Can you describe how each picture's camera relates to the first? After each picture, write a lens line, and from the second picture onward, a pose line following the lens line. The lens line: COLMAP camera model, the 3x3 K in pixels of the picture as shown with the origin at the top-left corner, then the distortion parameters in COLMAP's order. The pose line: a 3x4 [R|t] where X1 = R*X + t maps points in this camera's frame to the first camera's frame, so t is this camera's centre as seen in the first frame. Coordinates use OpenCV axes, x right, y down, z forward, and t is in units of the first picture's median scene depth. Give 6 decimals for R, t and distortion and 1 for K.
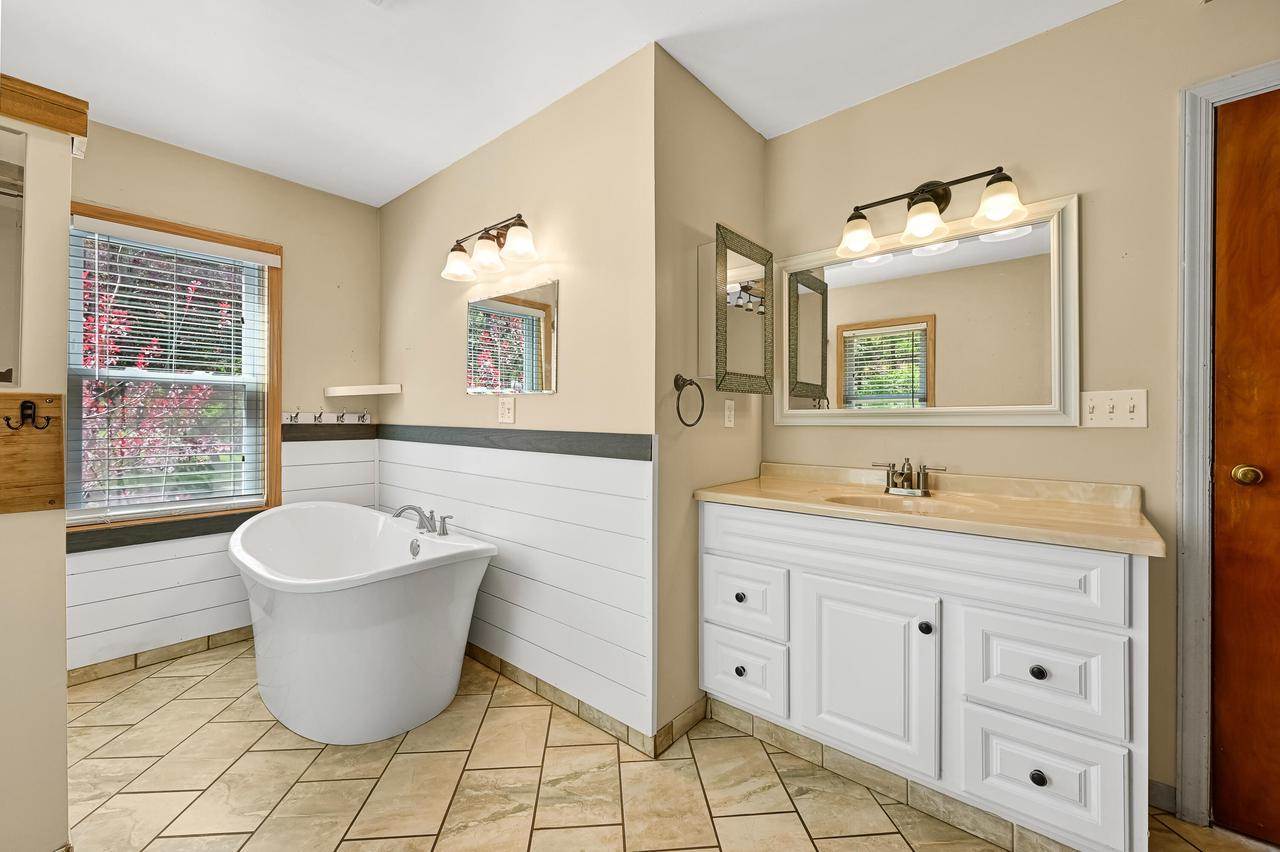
lens RADIAL K [[513.1, 0, 641.1], [0, 513.1, 435.4], [0, 0, 1]] dist [0.000521, 0.000081]
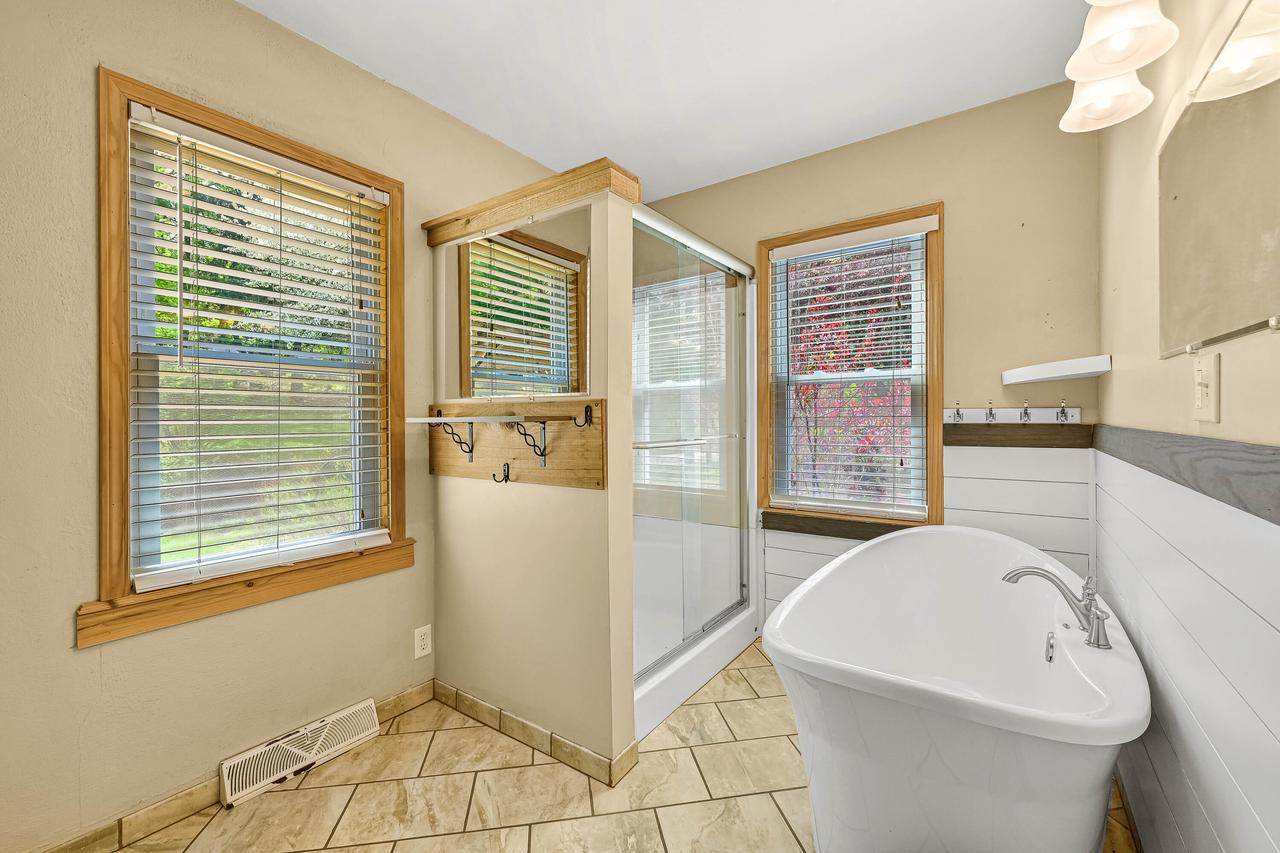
lens RADIAL K [[522.9, 0, 615.3], [0, 522.9, 422.3], [0, 0, 1]] dist [0.000079, 0.000053]
pose [[0.069712, -0.002787, -0.997563, 0.074949], [-0.023864, 0.999705, -0.004461, -0.008244], [0.997282, 0.024117, 0.069625, 0.433926]]
